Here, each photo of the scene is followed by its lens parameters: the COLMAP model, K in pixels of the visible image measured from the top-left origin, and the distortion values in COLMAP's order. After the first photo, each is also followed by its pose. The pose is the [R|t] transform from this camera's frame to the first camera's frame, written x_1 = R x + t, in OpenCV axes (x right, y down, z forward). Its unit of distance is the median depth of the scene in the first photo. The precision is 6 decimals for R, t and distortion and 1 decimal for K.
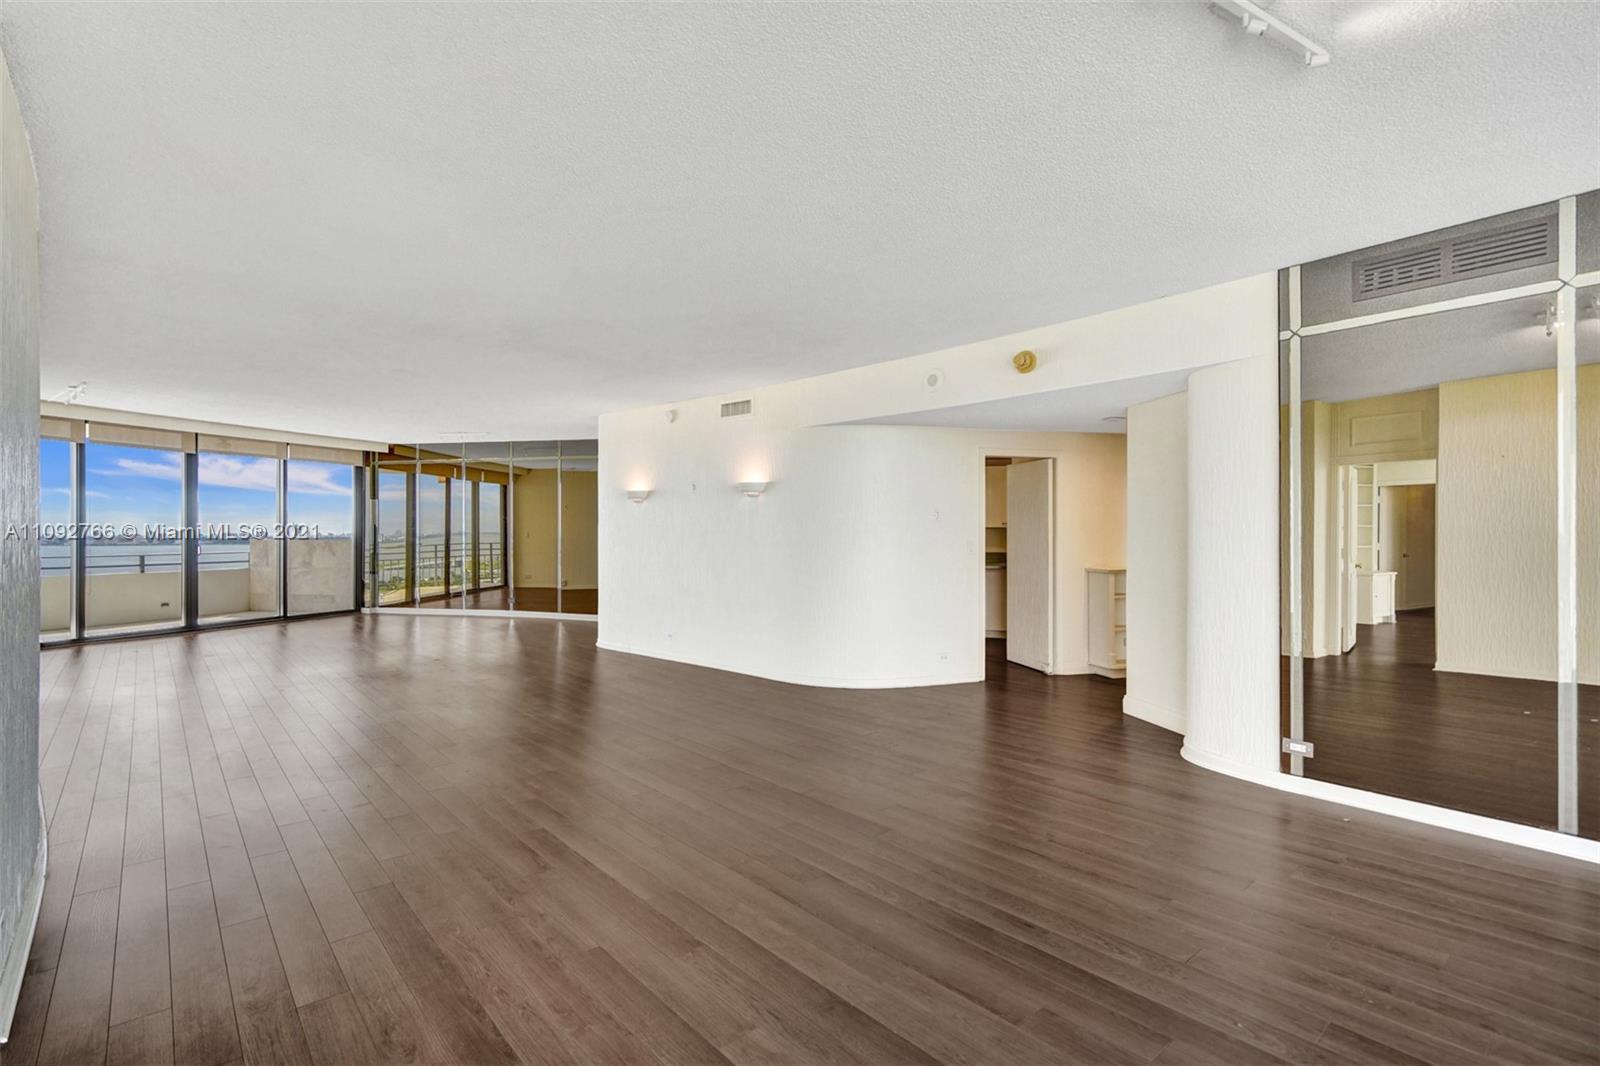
lens RADIAL K [[754.2, 0, 800.0], [0, 754.2, 528.1], [0, 0, 1]] dist [0.000563, 0.000253]
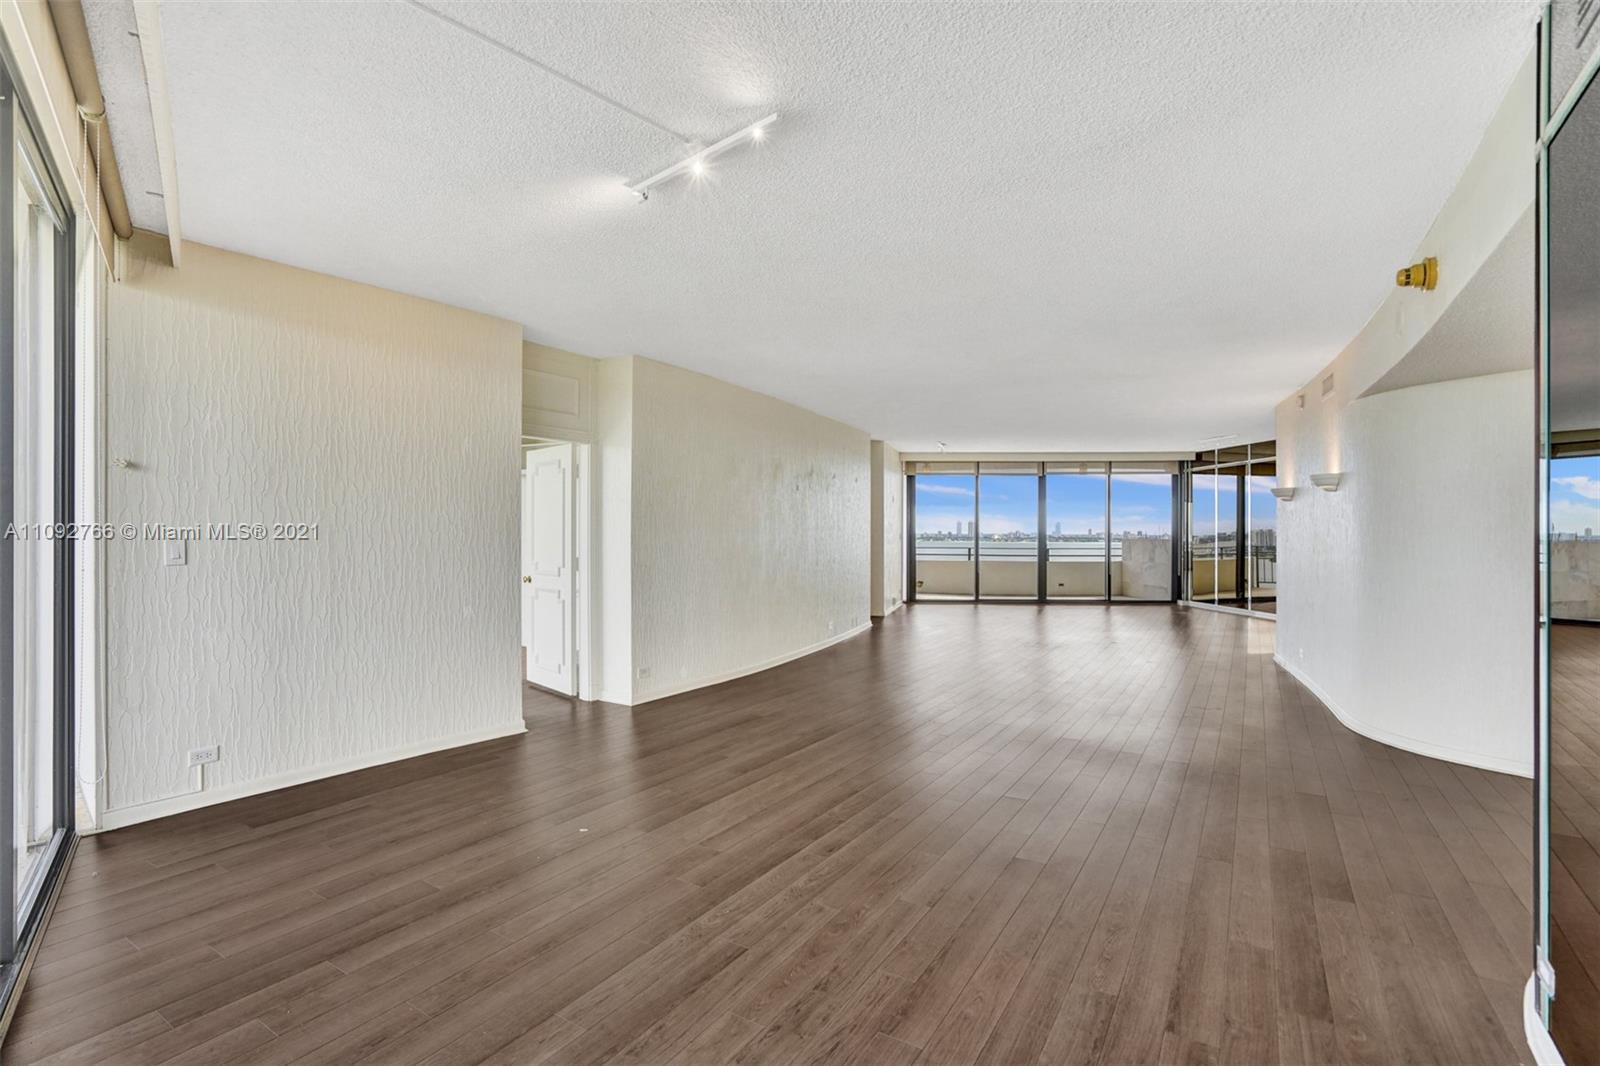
lens RADIAL K [[754.2, 0, 800.0], [0, 754.2, 528.1], [0, 0, 1]] dist [0.000563, 0.000253]
pose [[0.307414, -0.000059, -0.951576, 0.322174], [0.001680, 0.999998, 0.000481, -0.003048], [0.951574, -0.001747, 0.307414, 0.121624]]
